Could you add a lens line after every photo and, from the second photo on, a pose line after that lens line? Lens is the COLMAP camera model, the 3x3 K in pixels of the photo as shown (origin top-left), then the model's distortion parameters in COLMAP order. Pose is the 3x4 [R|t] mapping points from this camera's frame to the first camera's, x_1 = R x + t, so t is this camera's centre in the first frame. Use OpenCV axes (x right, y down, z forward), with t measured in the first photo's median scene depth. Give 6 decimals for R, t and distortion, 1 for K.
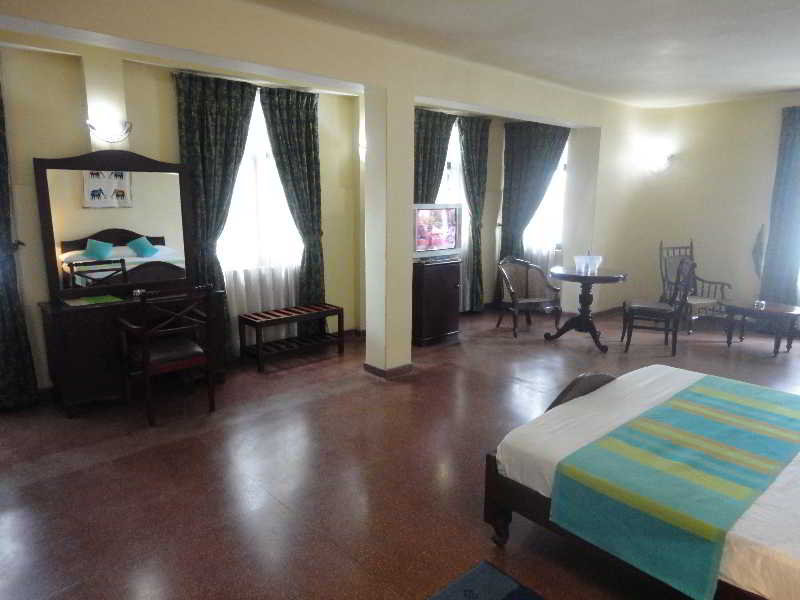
lens RADIAL K [[553.7, 0, 400.8], [0, 553.7, 284.6], [0, 0, 1]] dist [0.045214, 0.000447]
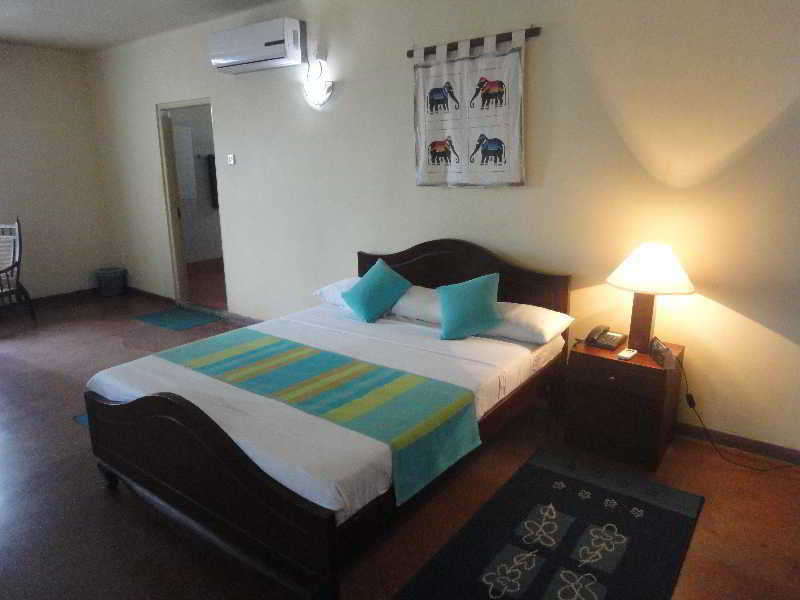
lens RADIAL K [[553.7, 0, 400.8], [0, 553.7, 284.6], [0, 0, 1]] dist [0.045214, 0.000447]
pose [[-0.179116, -0.224380, 0.957899, -0.178884], [0.177487, 0.950300, 0.255788, -0.052842], [-0.967686, 0.215830, -0.130390, 0.366216]]
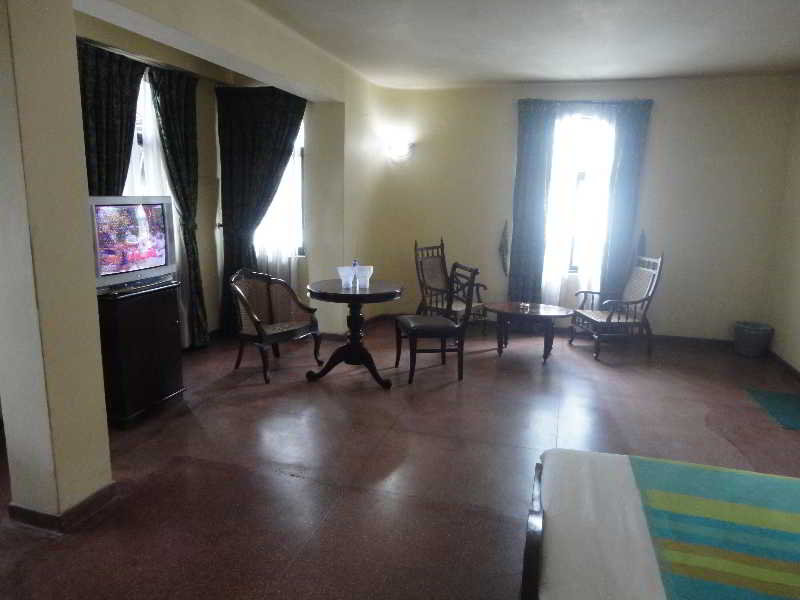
lens RADIAL K [[541.4, 0, 398.2], [0, 541.4, 291.1], [0, 0, 1]] dist [0.001465, 0.003866]
pose [[0.853166, -0.087108, 0.514315, 0.000138], [0.072892, 0.996193, 0.047807, -0.044416], [-0.516522, -0.003298, 0.856268, 0.303744]]
